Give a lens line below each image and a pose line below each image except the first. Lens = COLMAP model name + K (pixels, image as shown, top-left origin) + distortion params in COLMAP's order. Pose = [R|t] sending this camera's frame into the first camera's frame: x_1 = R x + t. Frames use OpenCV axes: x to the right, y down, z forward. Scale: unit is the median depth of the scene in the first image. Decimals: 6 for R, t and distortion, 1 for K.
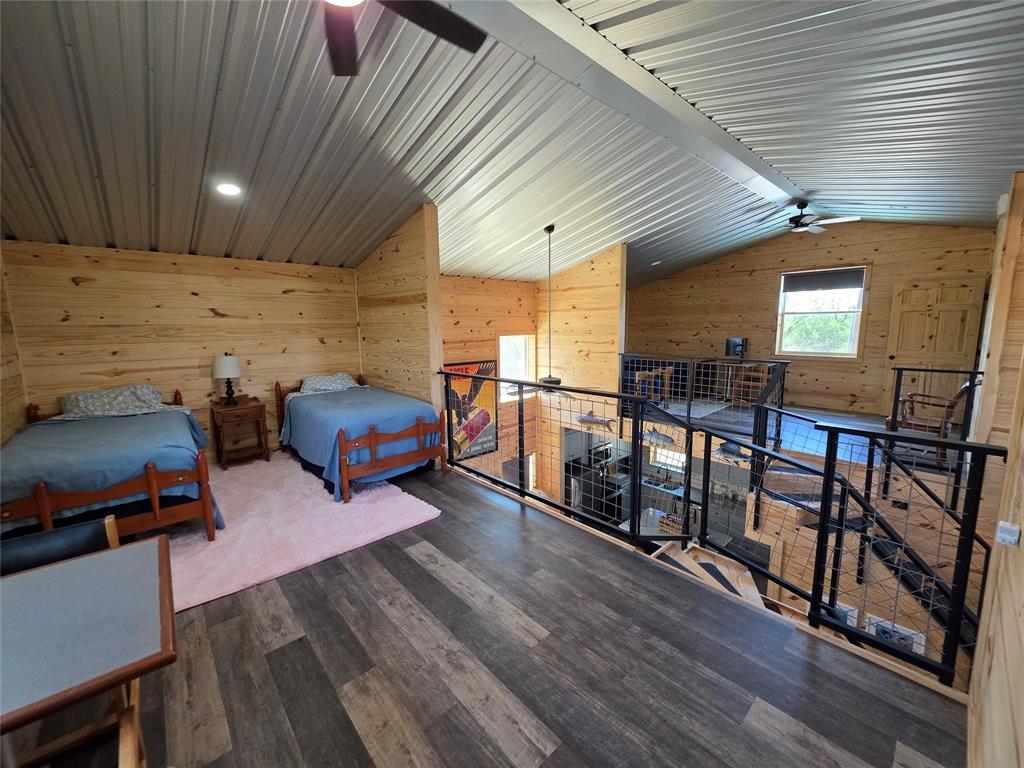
lens RADIAL K [[408.1, 0, 512.3], [0, 408.1, 382.0], [0, 0, 1]] dist [-0.000882, -0.000372]
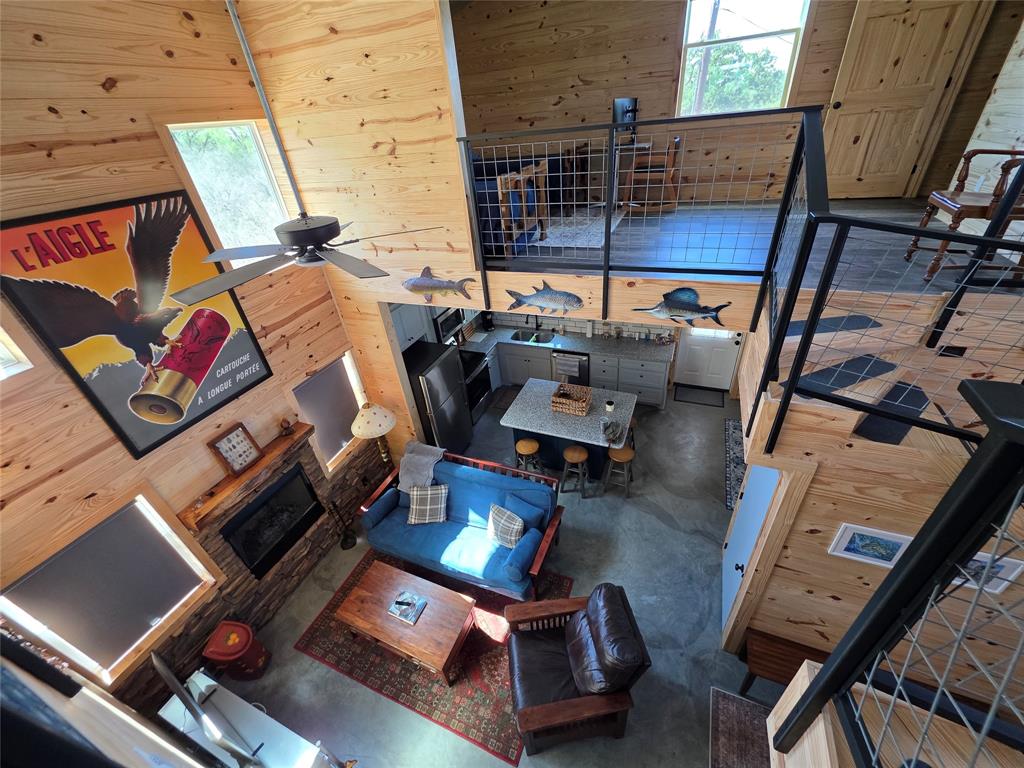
lens RADIAL K [[408.1, 0, 512.3], [0, 408.1, 382.0], [0, 0, 1]] dist [-0.000882, -0.000372]
pose [[0.901311, -0.289537, 0.322191, 0.075540], [0.136932, 0.896093, 0.422217, -0.006699], [-0.410961, -0.336430, 0.847305, 0.432885]]
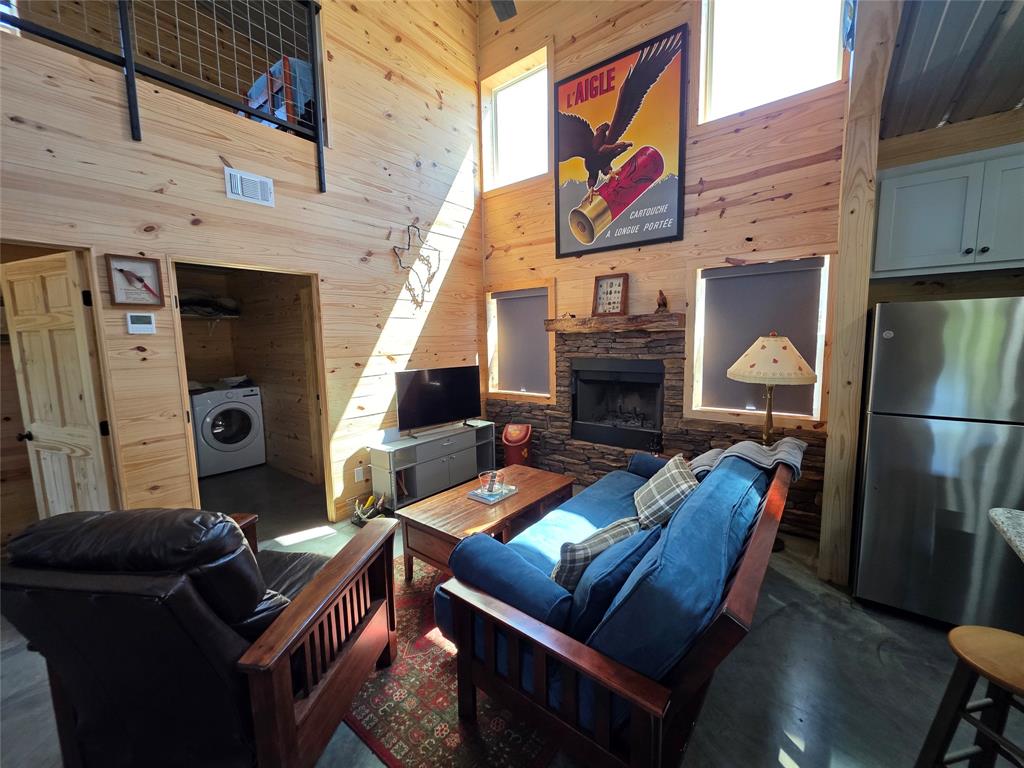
lens RADIAL K [[408.1, 0, 512.3], [0, 408.1, 382.0], [0, 0, 1]] dist [-0.000882, -0.000372]
pose [[0.175844, 0.118390, -0.977273, 0.416560], [-0.123678, 0.987533, 0.097379, 0.318839], [0.976618, 0.103744, 0.188294, 0.776186]]
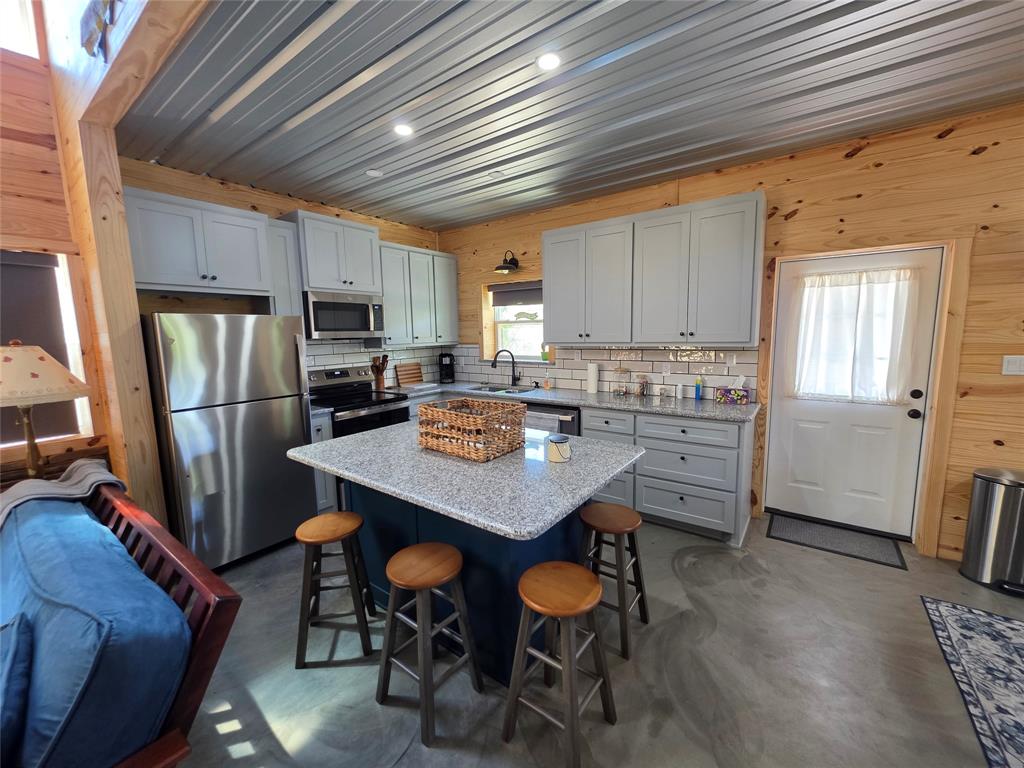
lens RADIAL K [[408.1, 0, 512.3], [0, 408.1, 382.0], [0, 0, 1]] dist [-0.000882, -0.000372]
pose [[0.979138, -0.028125, 0.201241, 0.377649], [0.032622, 0.999286, -0.019061, 0.328903], [-0.200561, 0.025228, 0.979356, 0.711641]]
